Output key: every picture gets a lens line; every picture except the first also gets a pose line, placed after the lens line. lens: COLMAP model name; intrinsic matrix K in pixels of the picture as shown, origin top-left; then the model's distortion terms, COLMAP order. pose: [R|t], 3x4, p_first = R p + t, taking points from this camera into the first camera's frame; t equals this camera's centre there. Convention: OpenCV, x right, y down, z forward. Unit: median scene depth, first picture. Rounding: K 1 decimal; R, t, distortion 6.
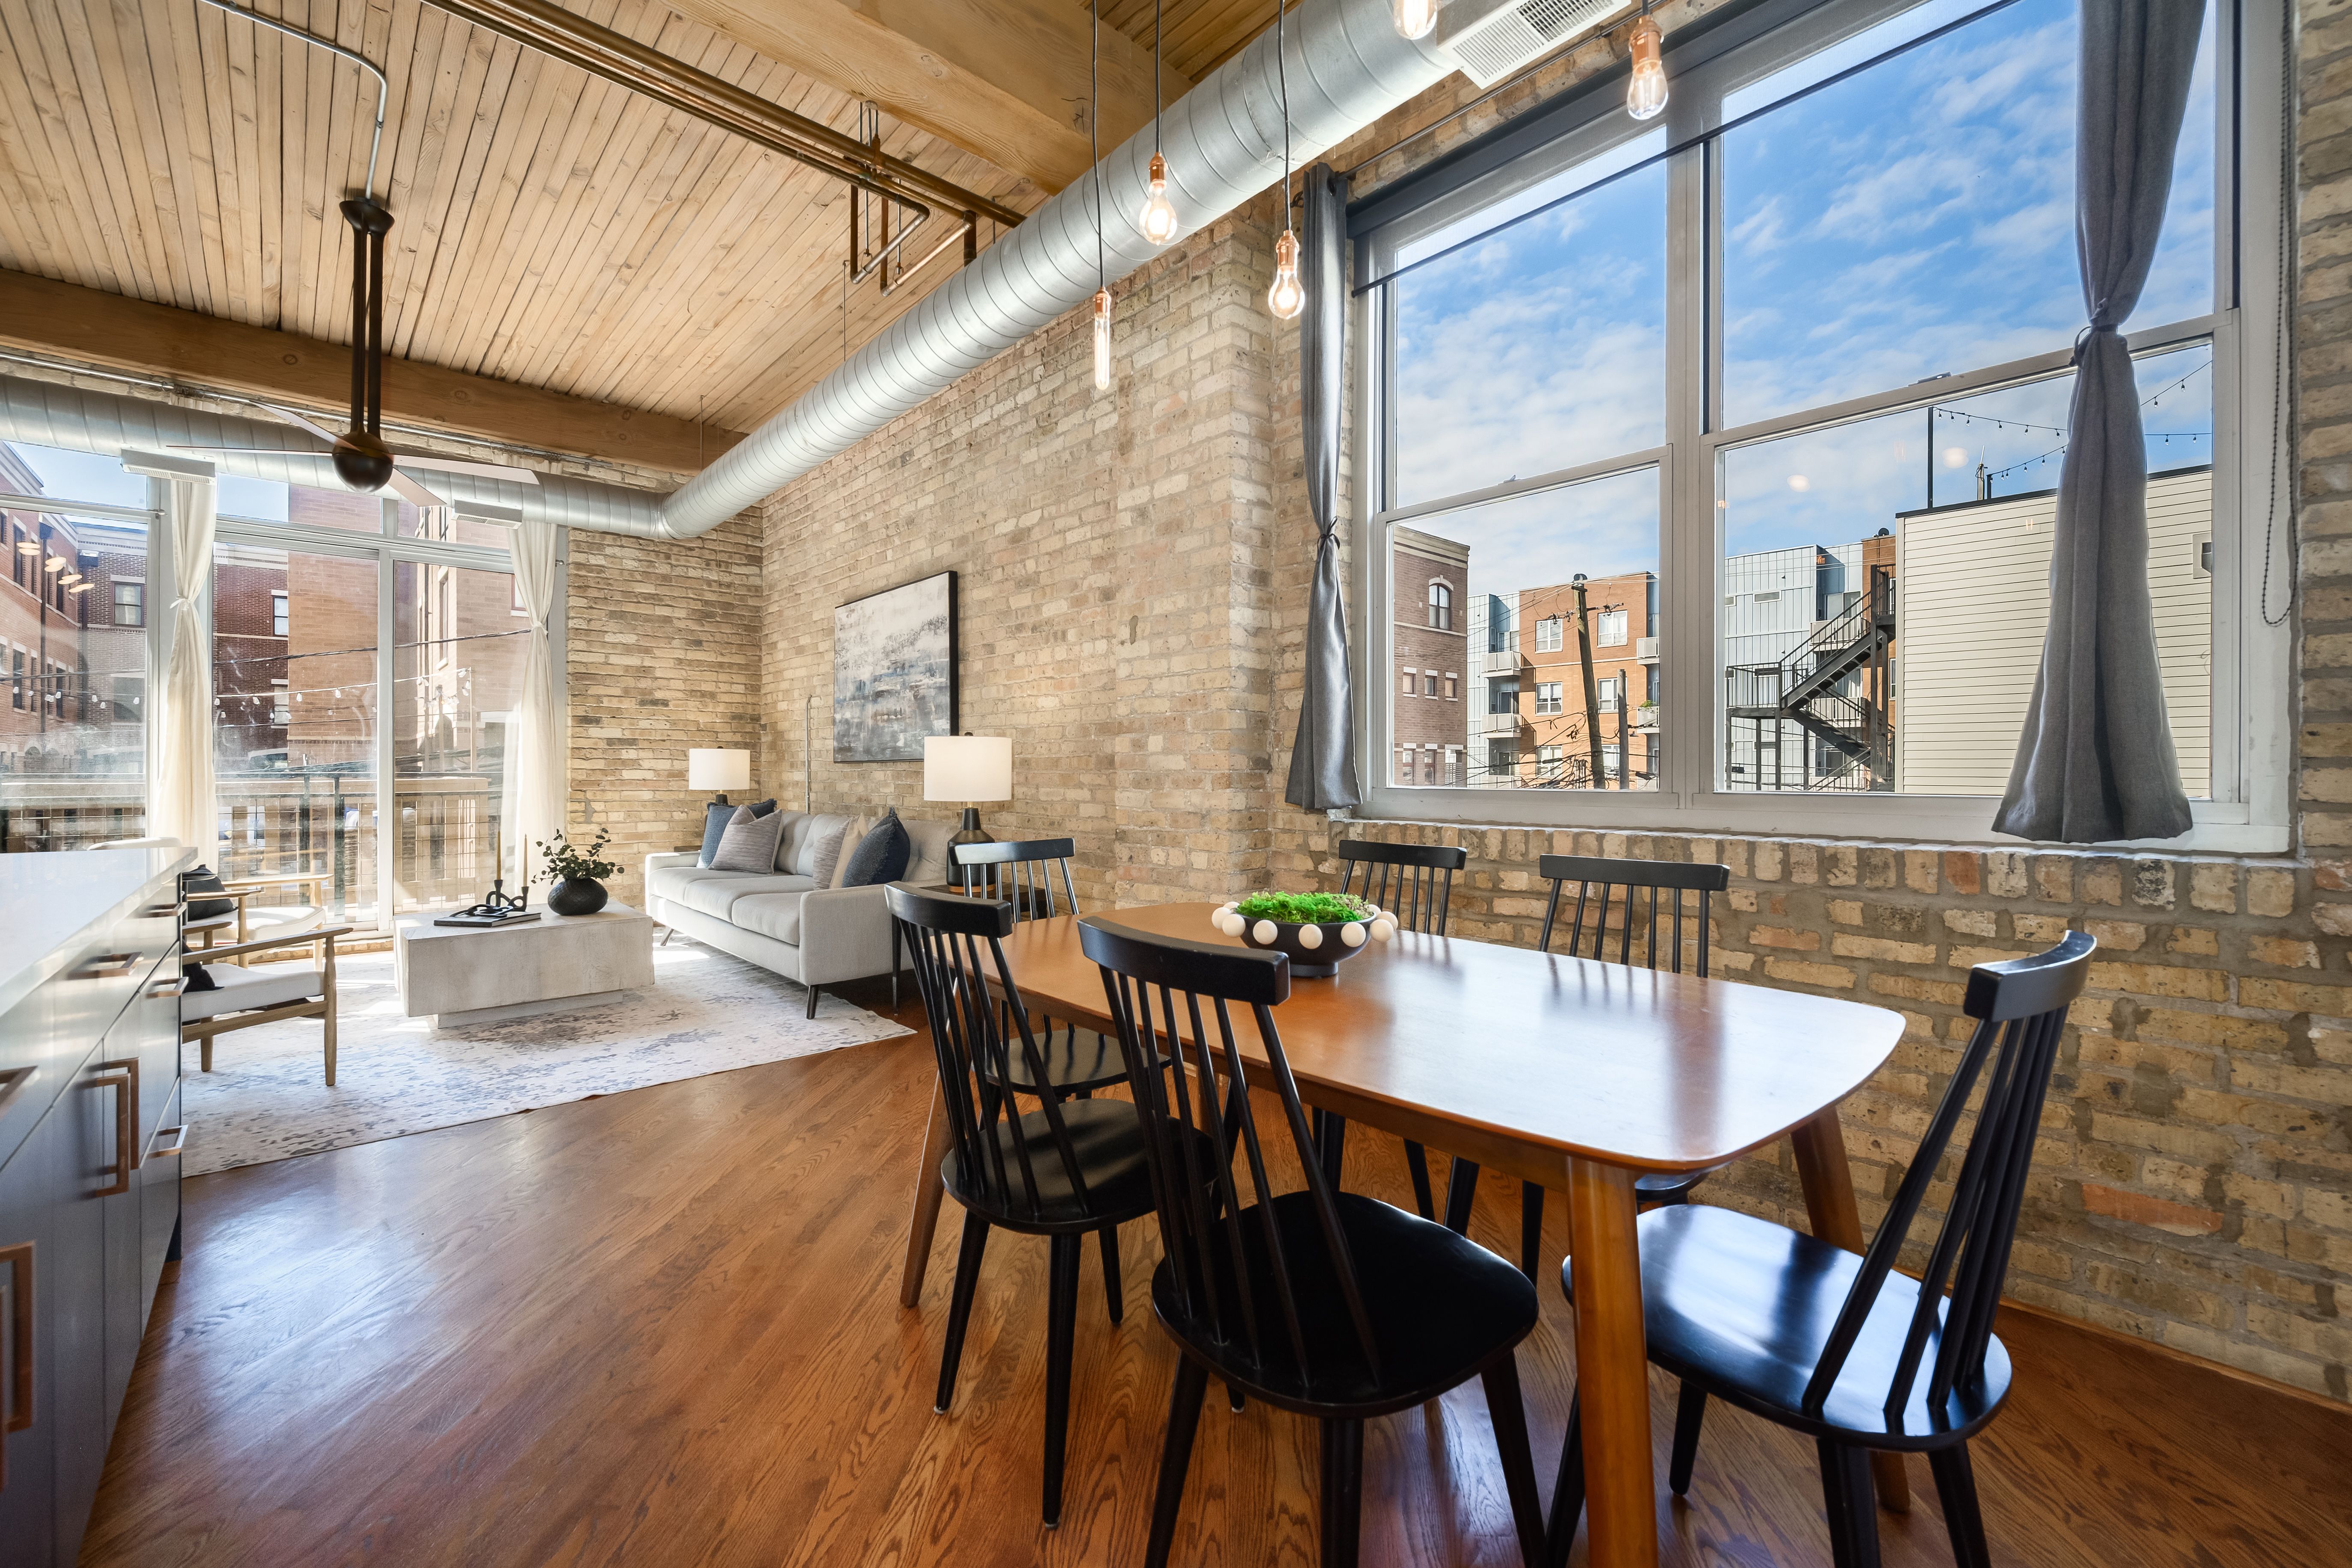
lens RADIAL K [[976.8, 0, 1171.5], [0, 976.8, 770.9], [0, 0, 1]] dist [-0.001342, -0.002058]
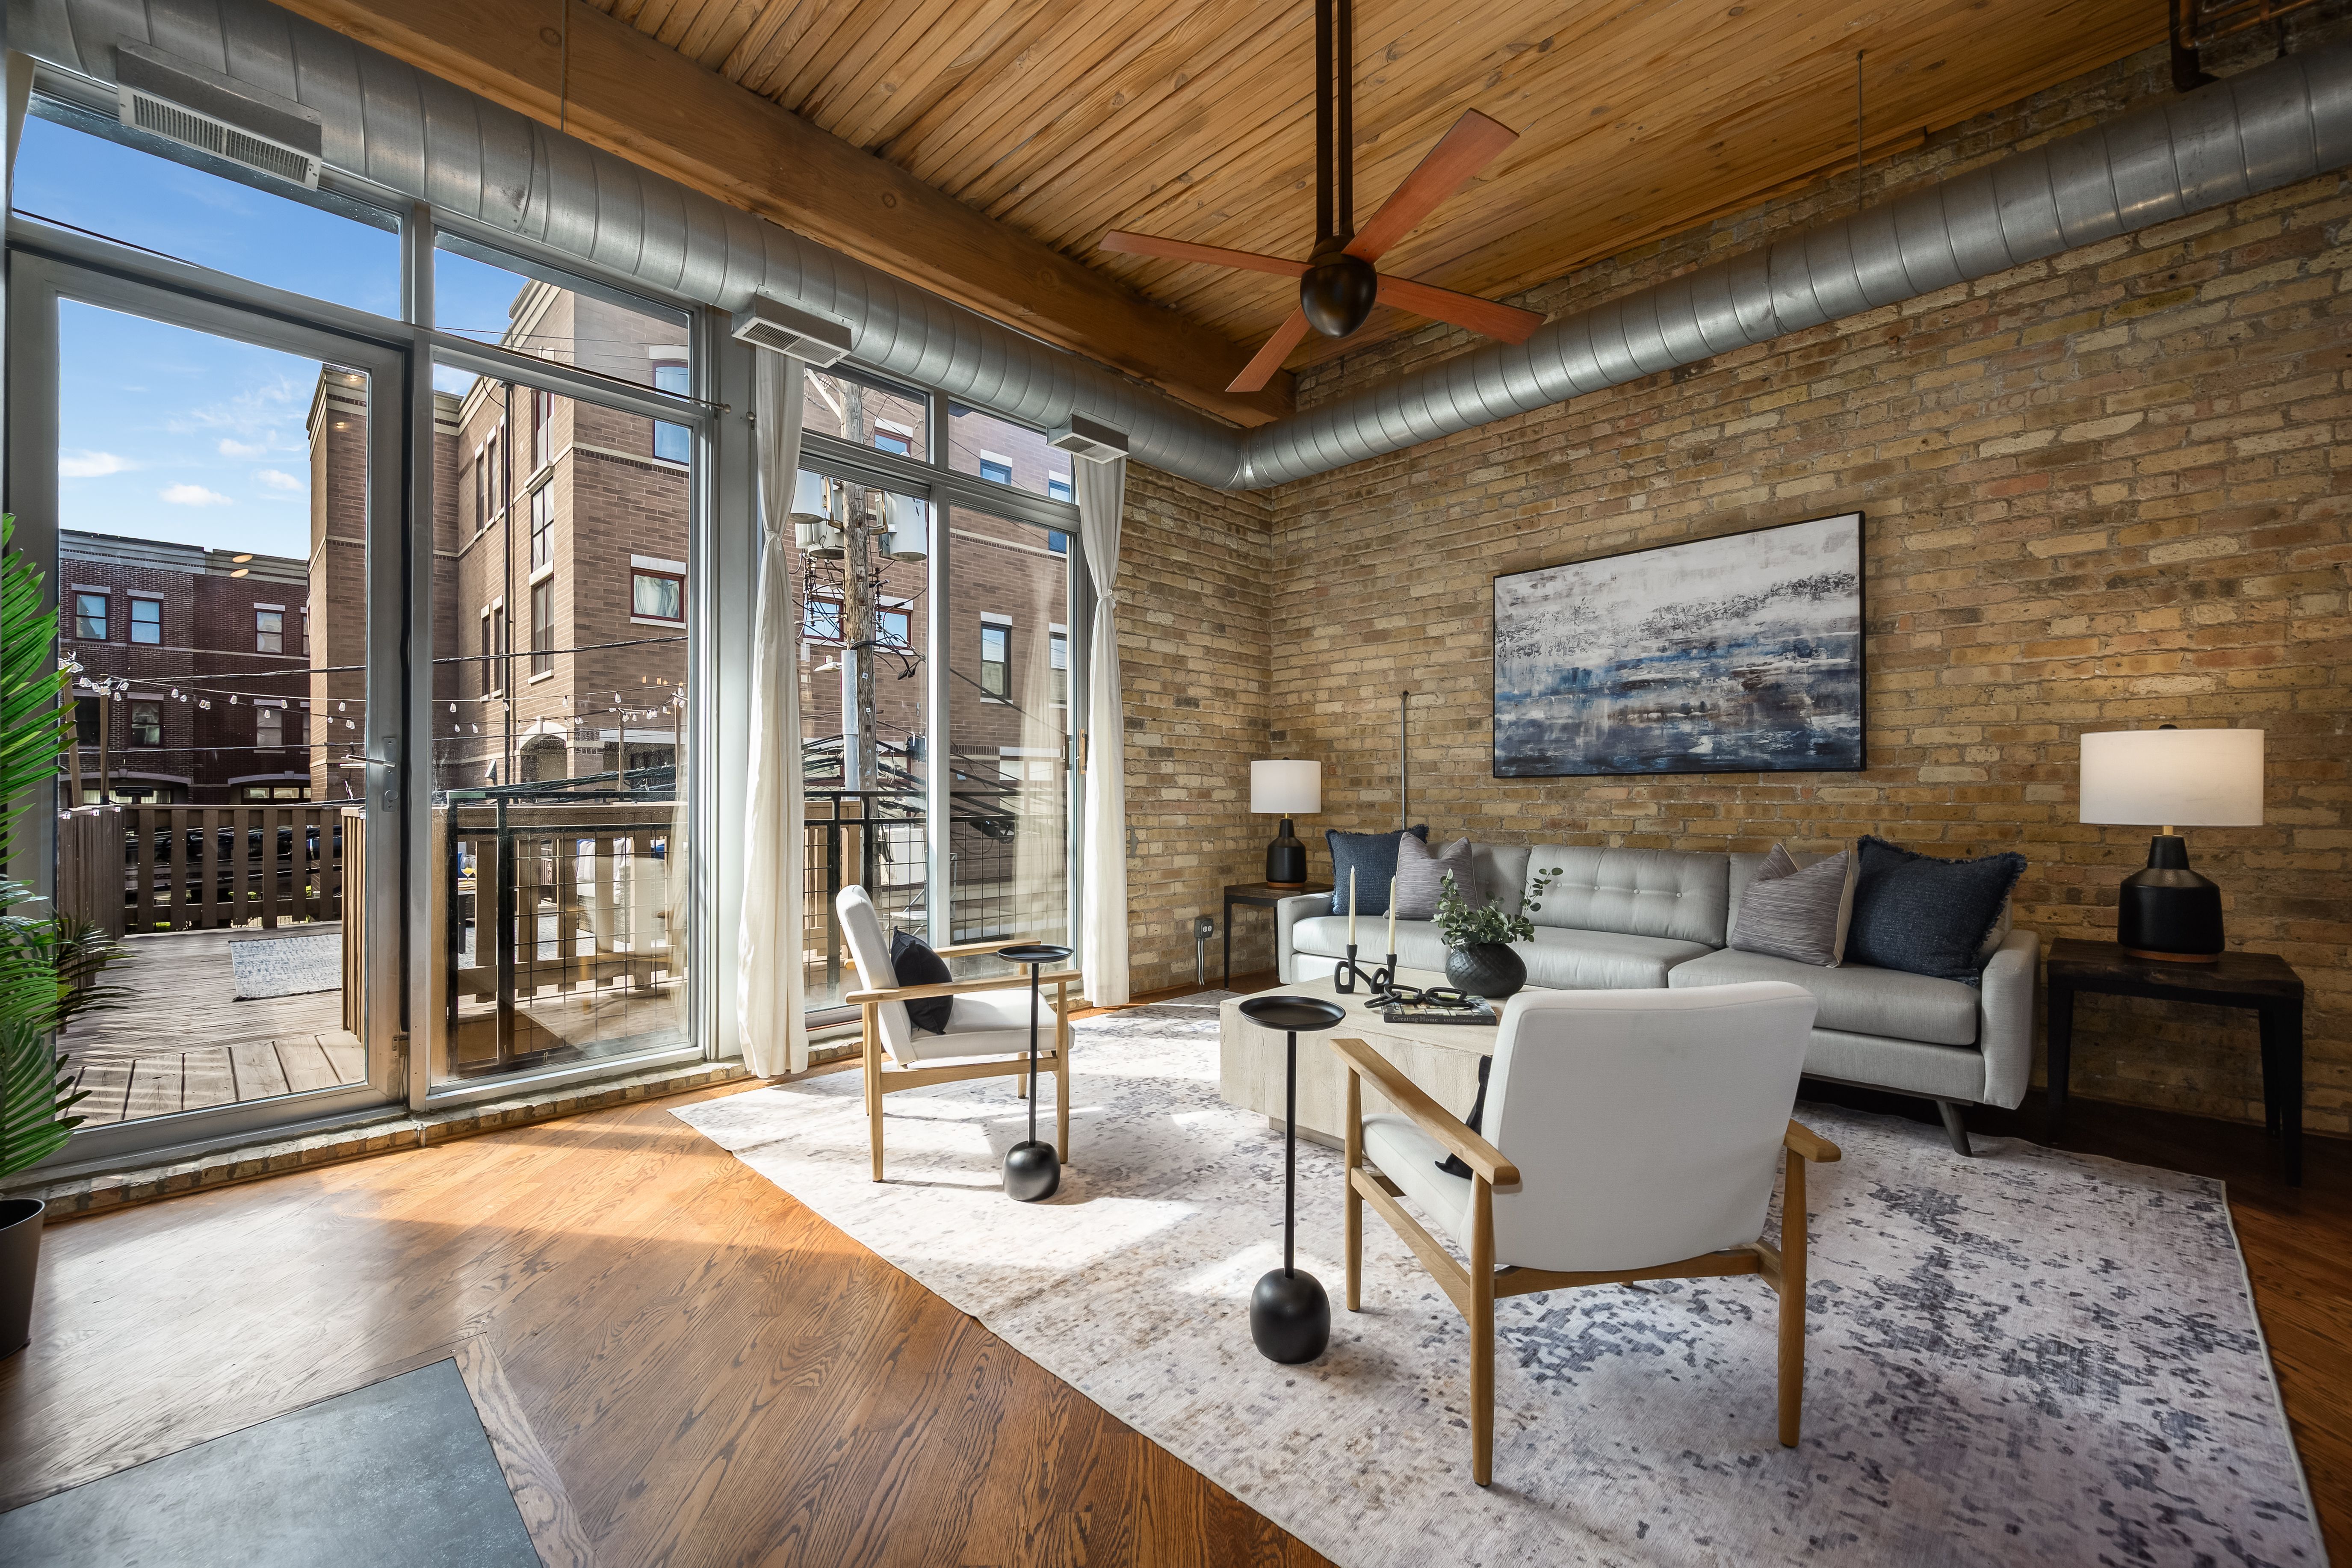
lens RADIAL K [[931.5, 0, 1183.7], [0, 931.5, 805.1], [0, 0, 1]] dist [-0.001266, -0.000313]
pose [[0.997609, -0.004715, 0.068949, -0.804524], [0.003824, 0.999908, 0.013043, 0.004914], [-0.069004, -0.012748, 0.997535, 0.341404]]
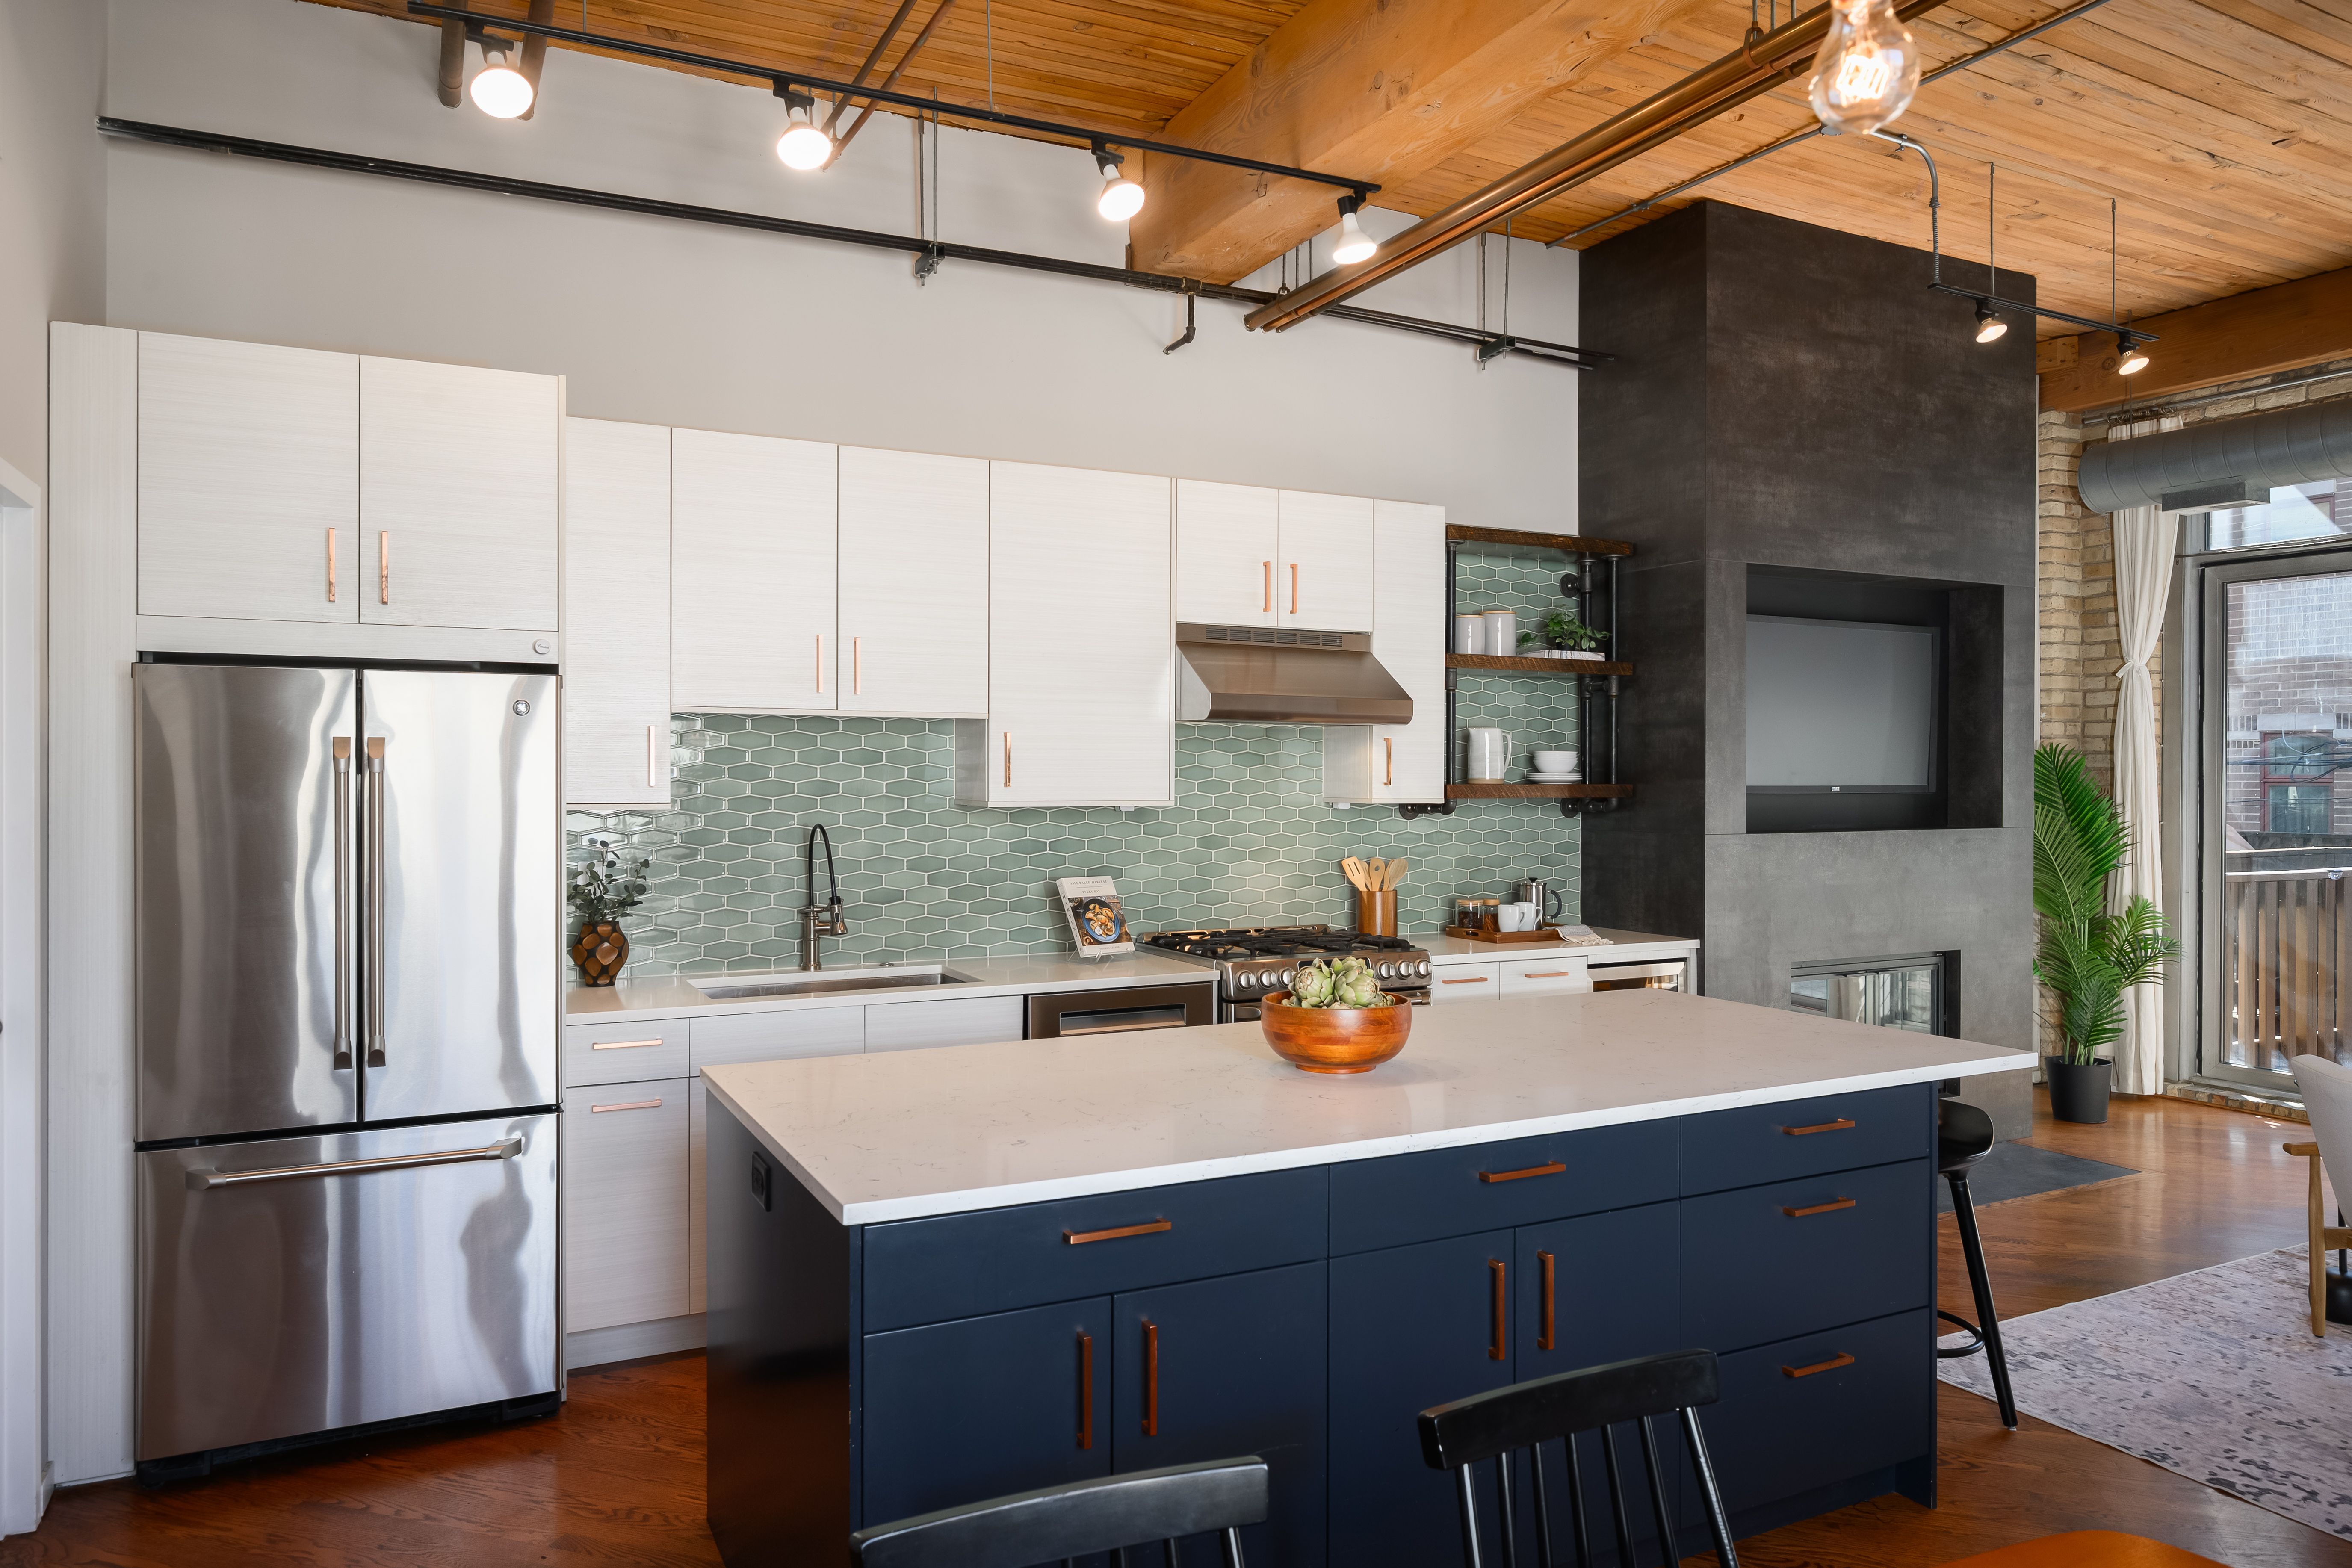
lens RADIAL K [[1518.9, 0, 1184.8], [0, 1518.9, 786.3], [0, 0, 1]] dist [0.001271, -0.000032]
pose [[-0.254955, 0.006865, -0.966928, 0.231227], [-0.001423, 0.999971, 0.007475, -0.080041], [0.966952, 0.003282, -0.254938, 0.300133]]
